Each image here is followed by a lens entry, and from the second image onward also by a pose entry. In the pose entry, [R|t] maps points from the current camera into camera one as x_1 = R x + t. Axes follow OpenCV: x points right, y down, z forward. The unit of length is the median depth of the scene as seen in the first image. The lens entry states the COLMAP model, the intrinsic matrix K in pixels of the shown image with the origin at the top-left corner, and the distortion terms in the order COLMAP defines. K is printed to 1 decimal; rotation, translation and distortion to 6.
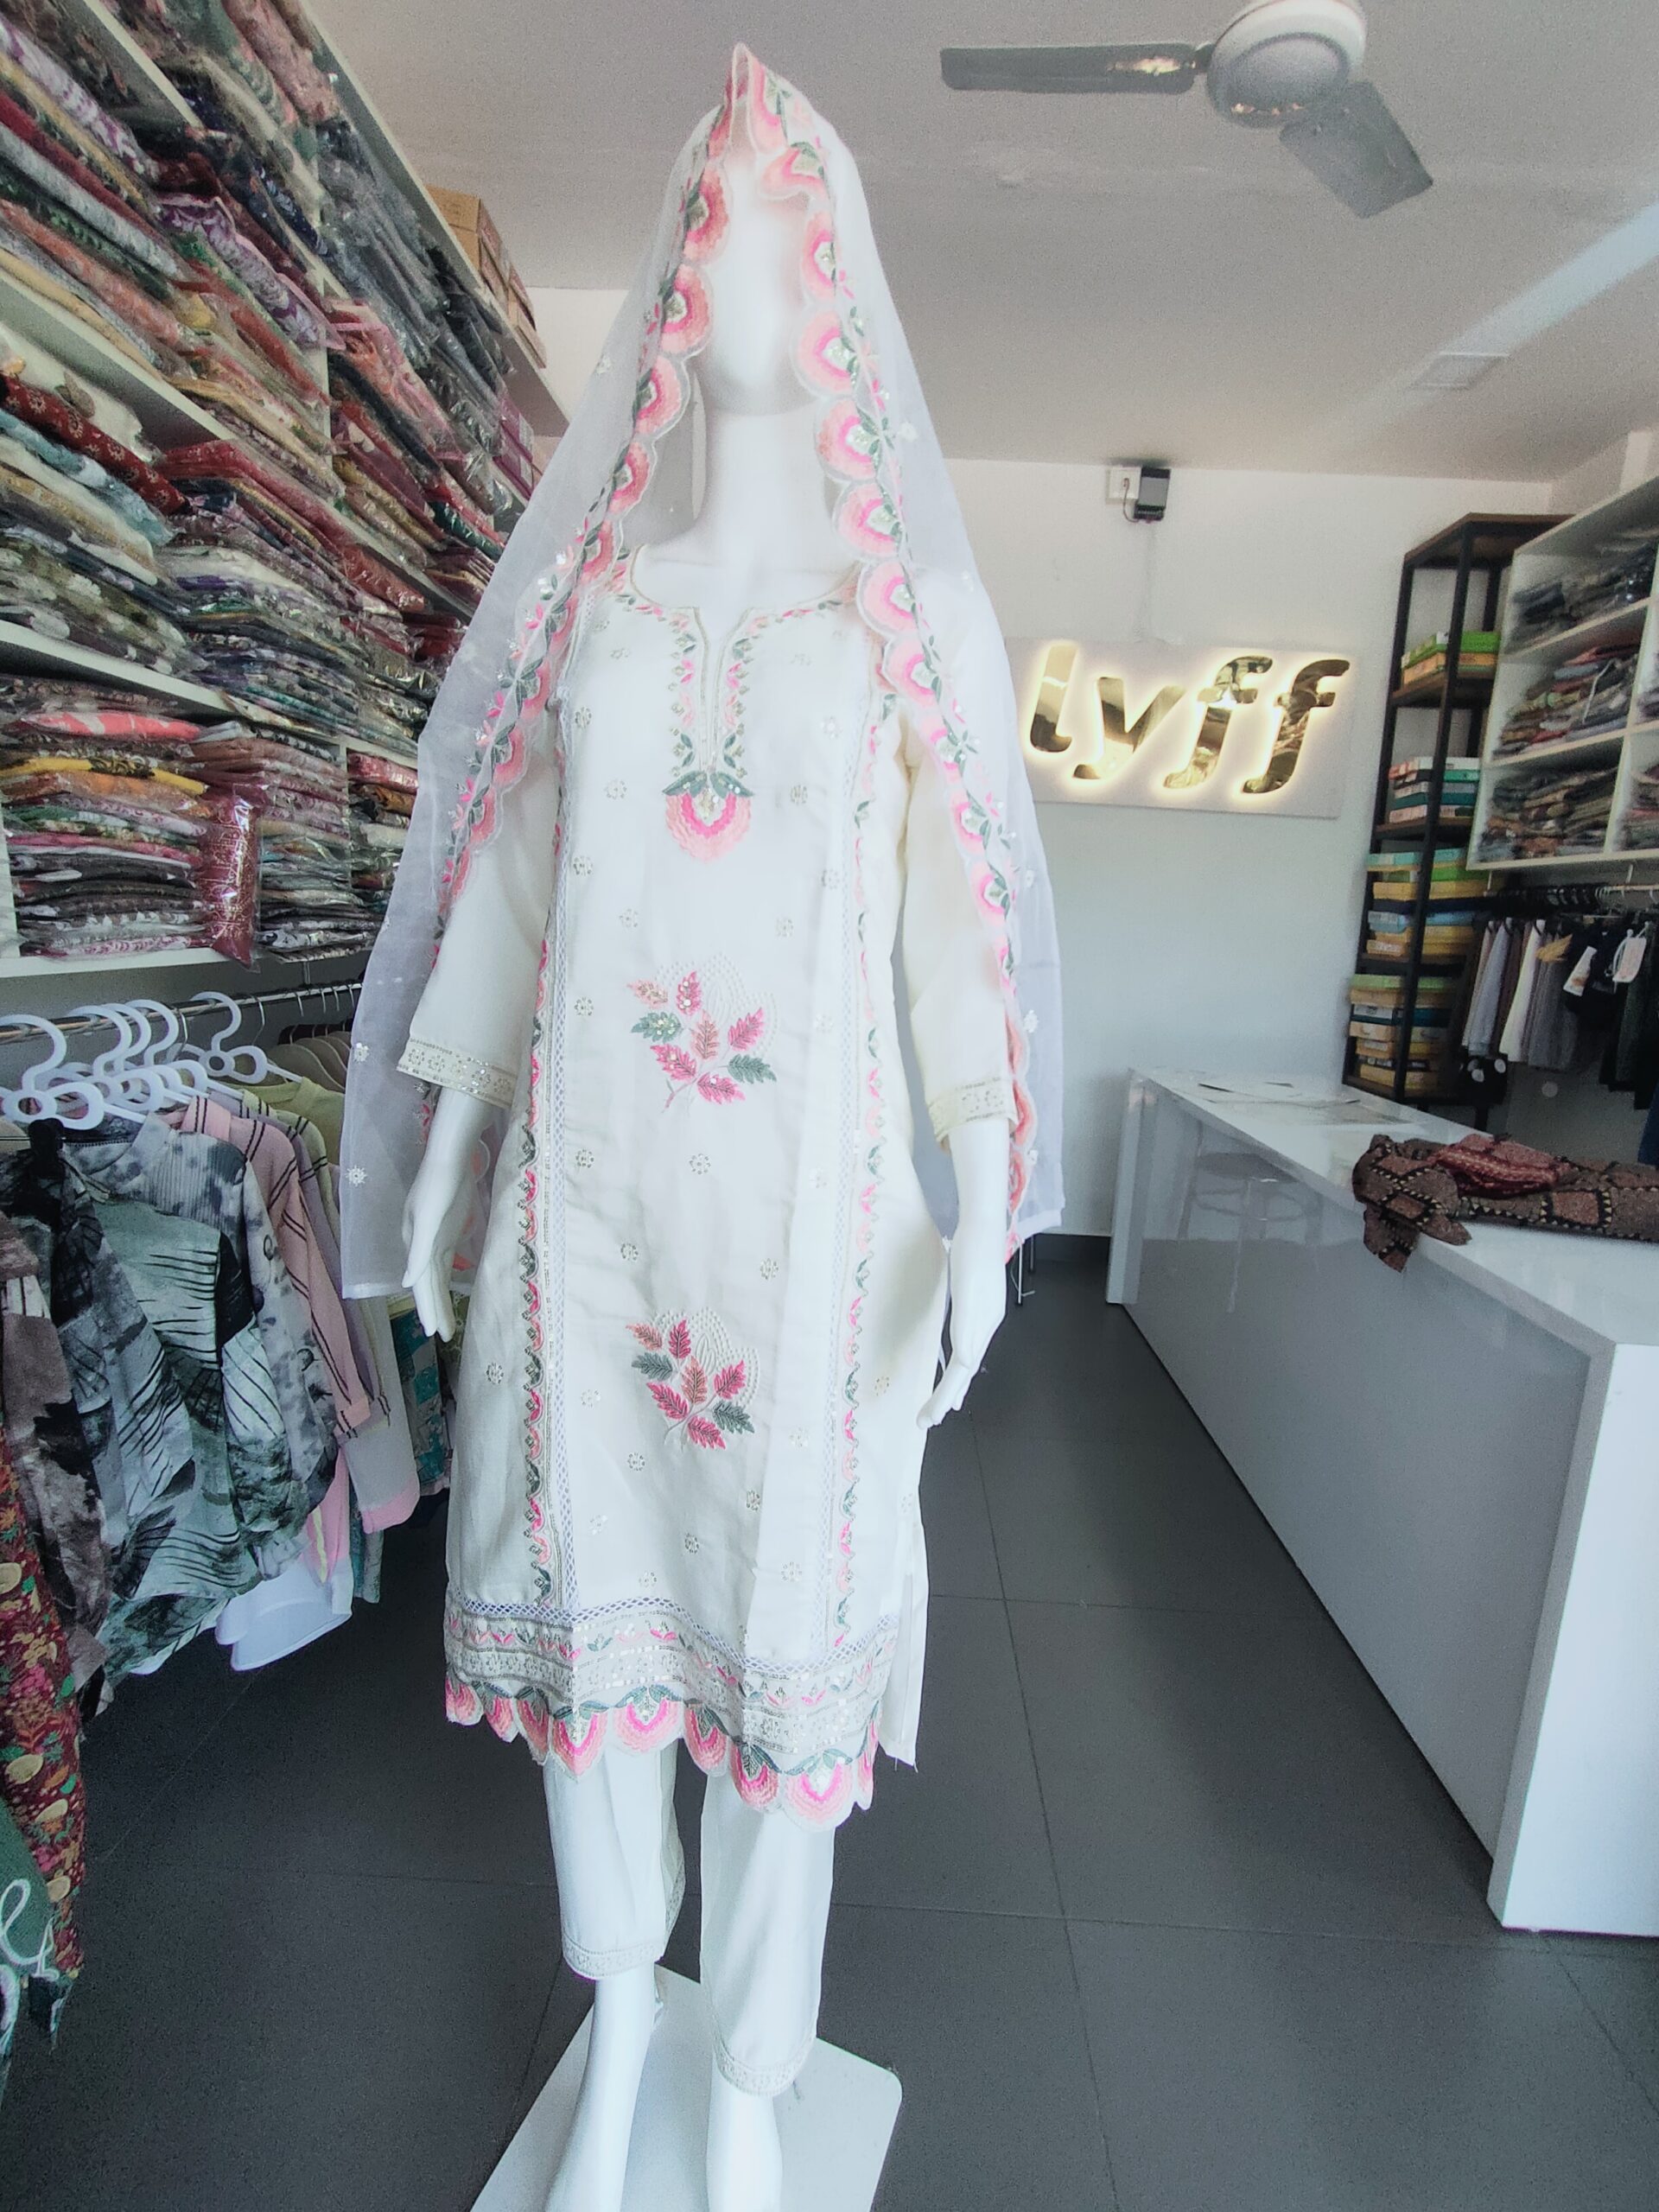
lens RADIAL K [[984.4, 0, 838.7], [0, 984.4, 1105.3], [0, 0, 1]] dist [0.001370, -0.000449]
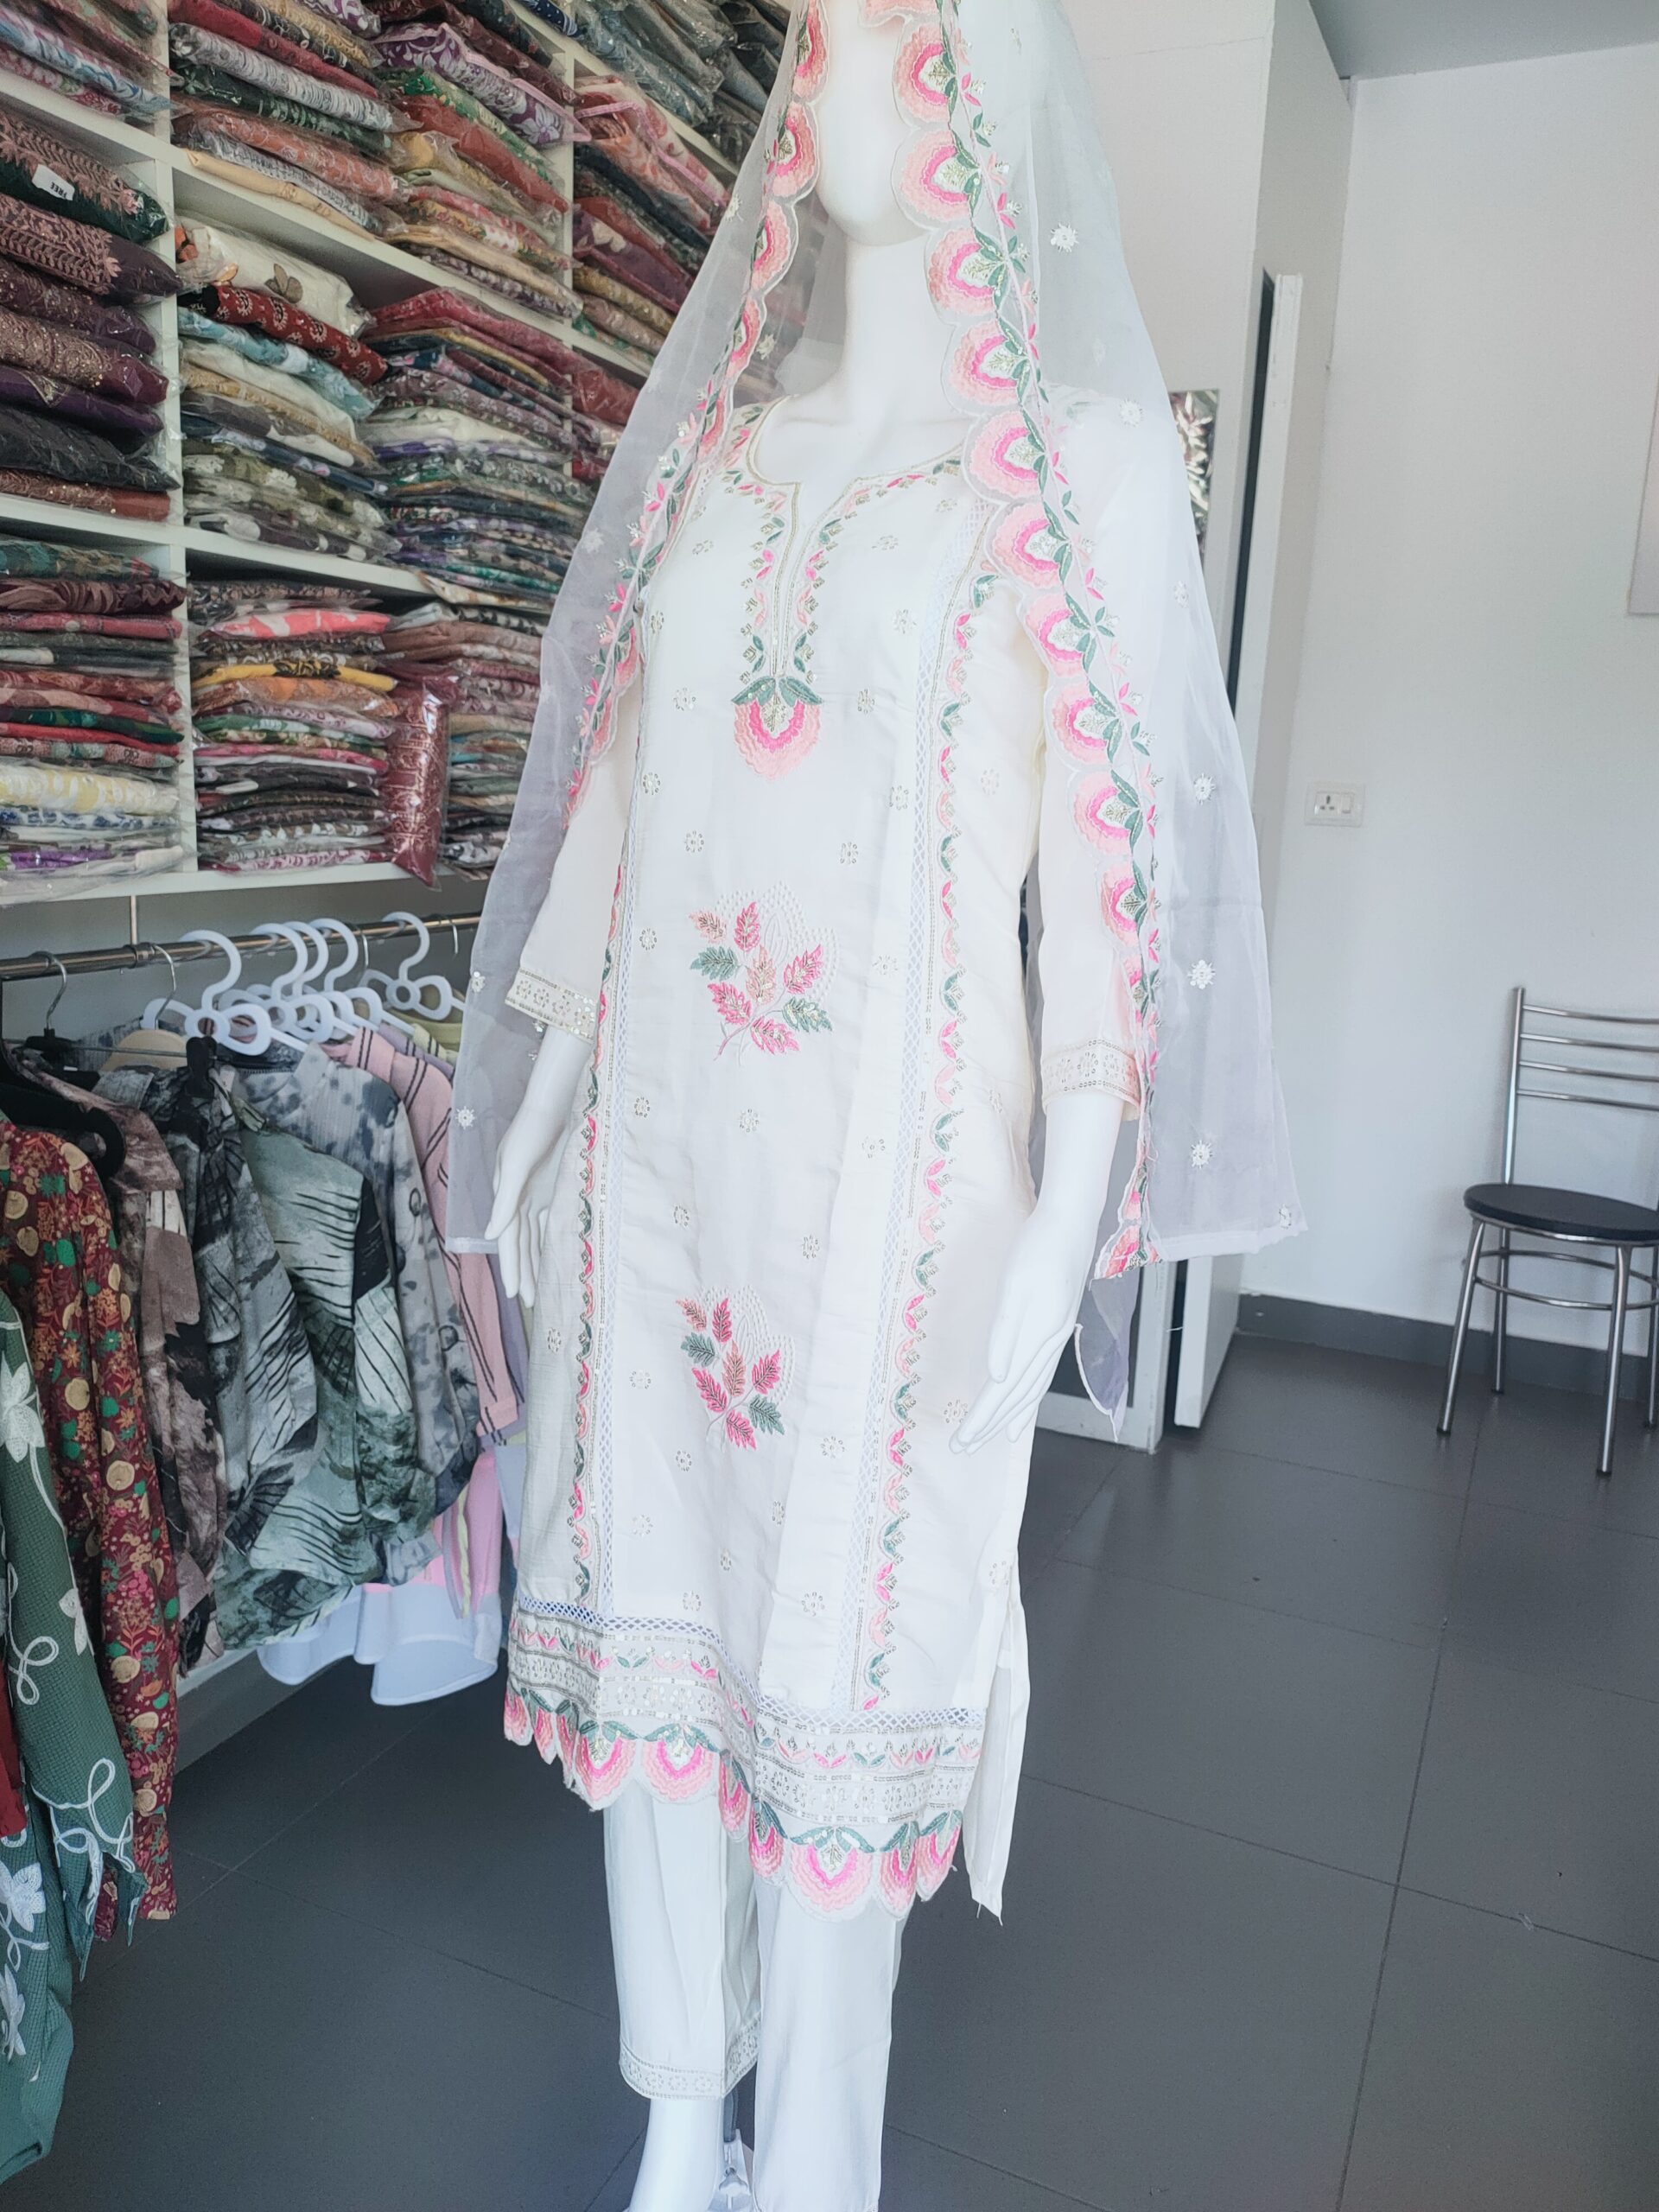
lens RADIAL K [[1596.6, 0, 824.5], [0, 1596.6, 1100.6], [0, 0, 1]] dist [0.066939, -0.099342]
pose [[0.921789, 0.068295, -0.381630, 0.355687], [-0.071140, 0.997444, 0.006667, 0.020749], [0.381110, 0.021003, 0.924291, -0.226792]]
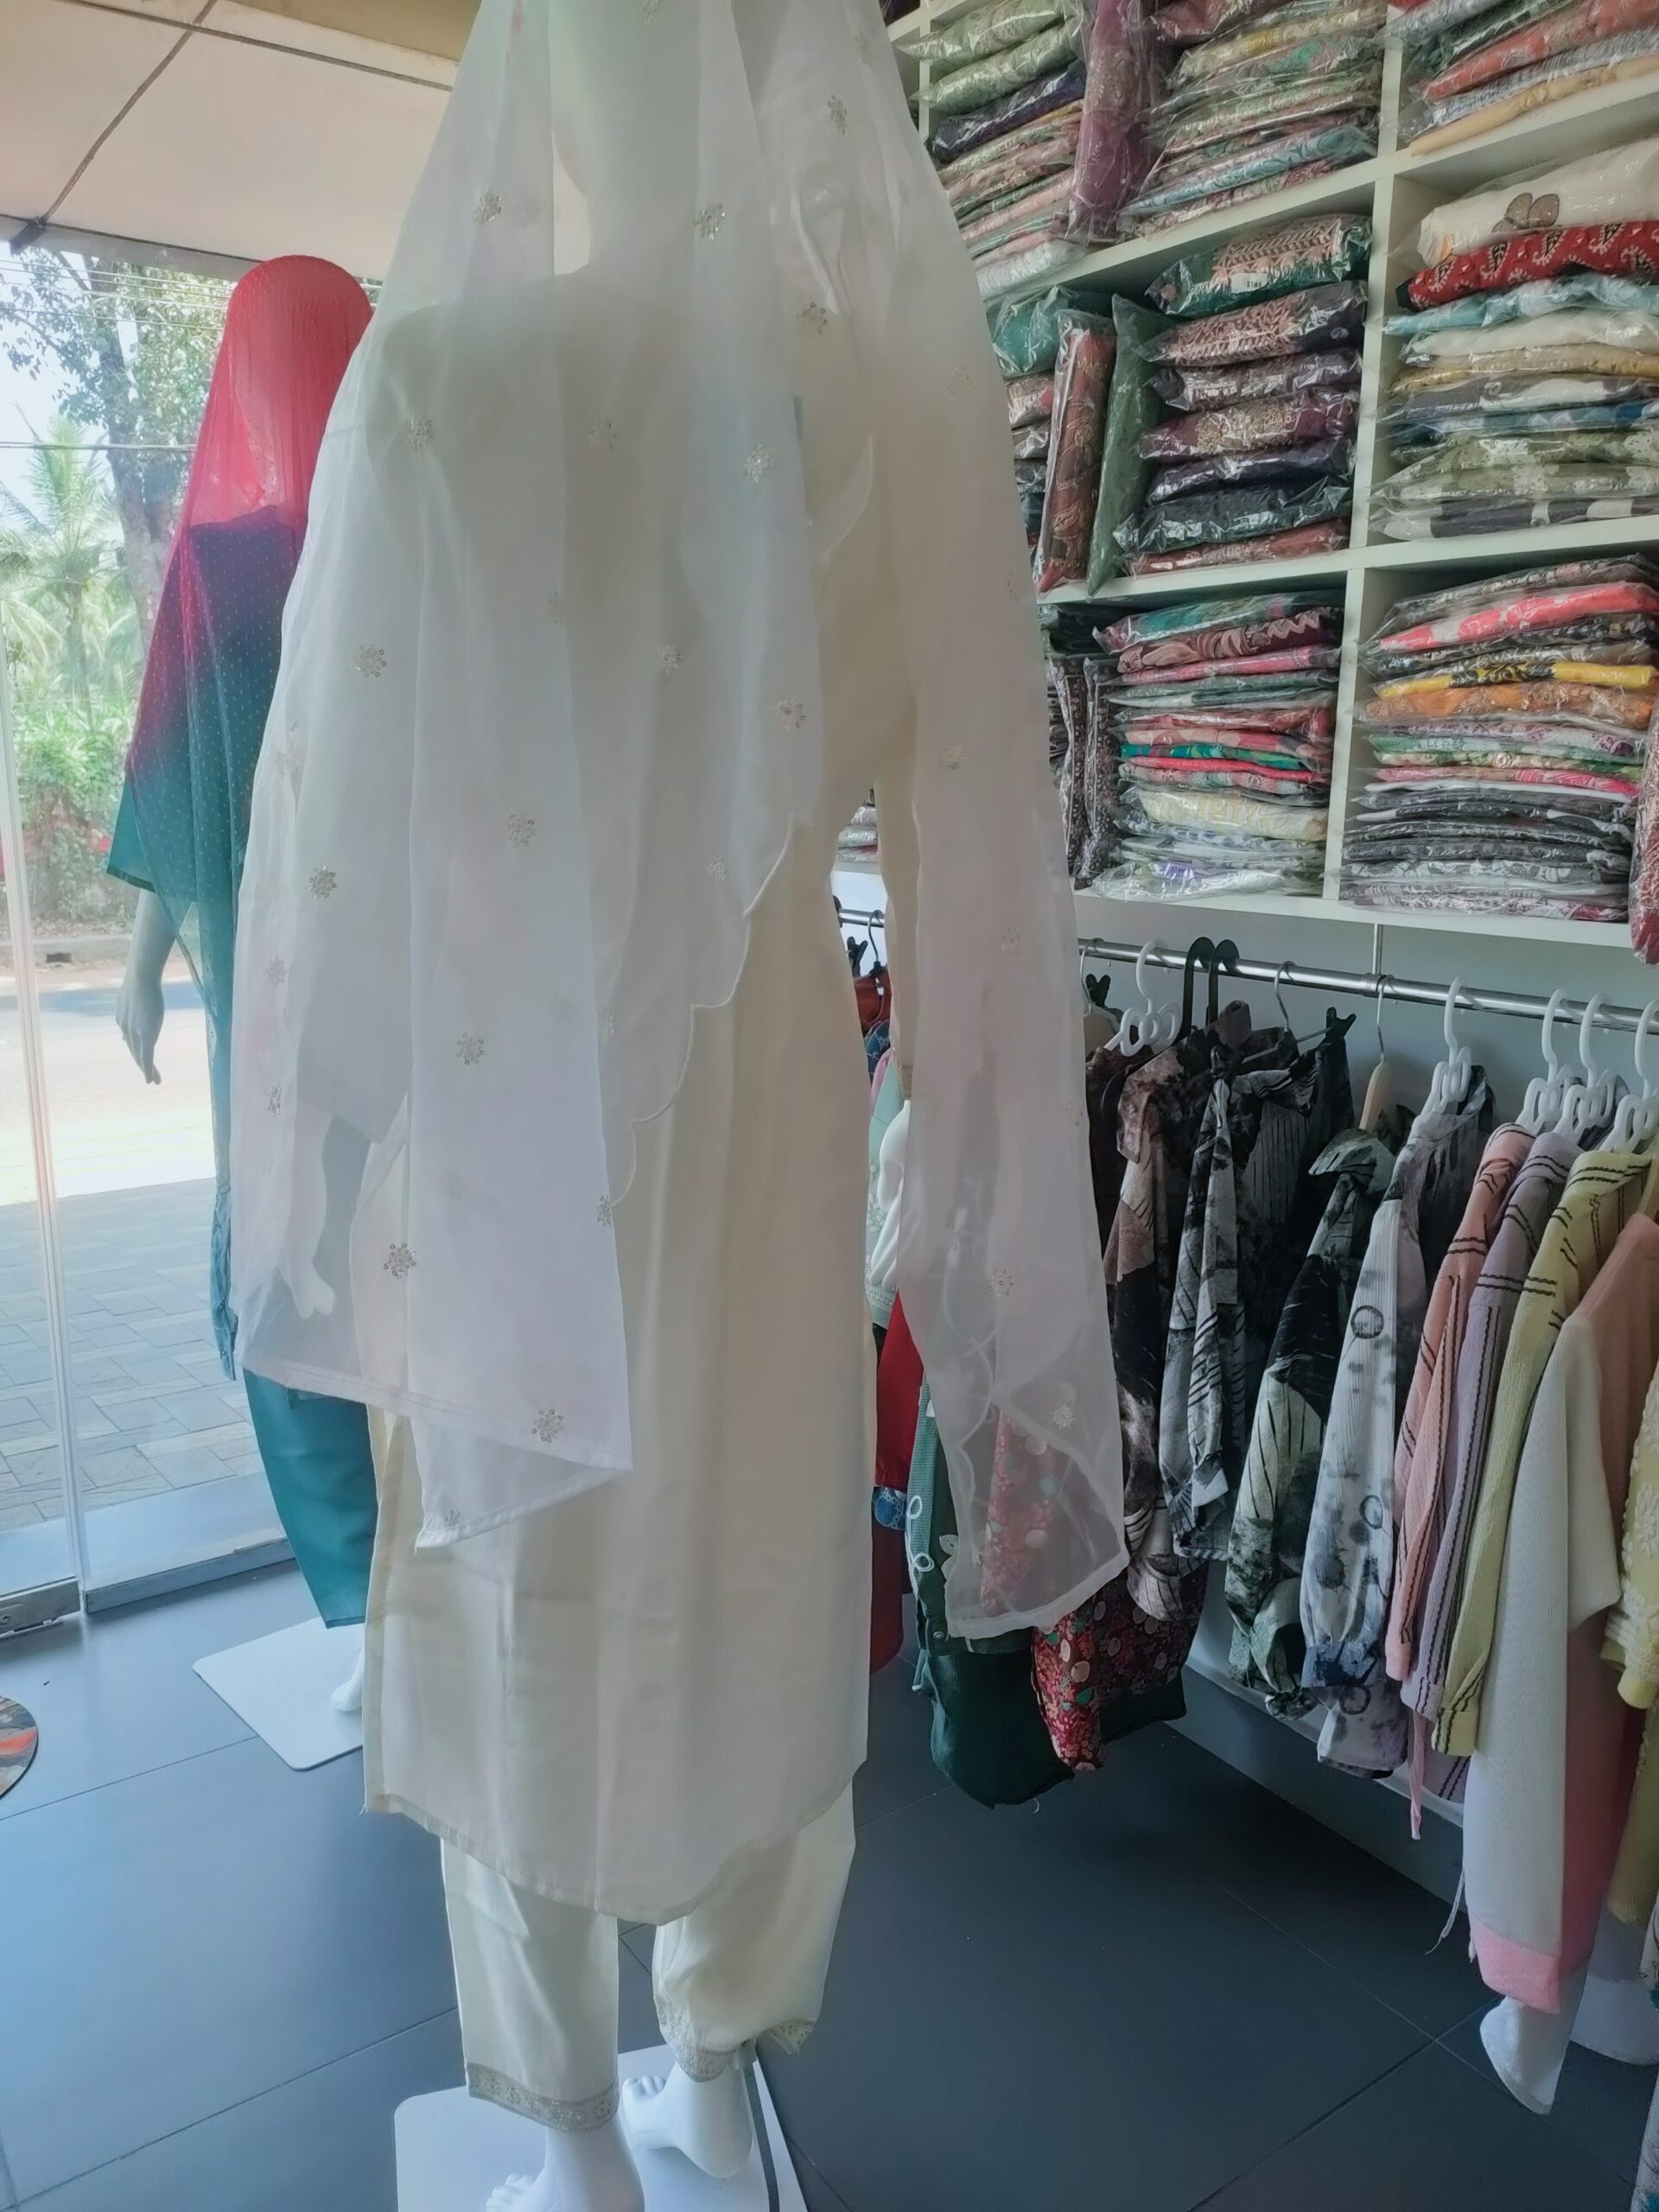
lens RADIAL K [[1596.6, 0, 824.5], [0, 1596.6, 1100.6], [0, 0, 1]] dist [0.066939, -0.099342]
pose [[-0.789000, 0.071376, -0.610233, 0.512222], [-0.164872, 0.932202, 0.322207, -0.375772], [0.591858, 0.354832, -0.723739, 1.834946]]
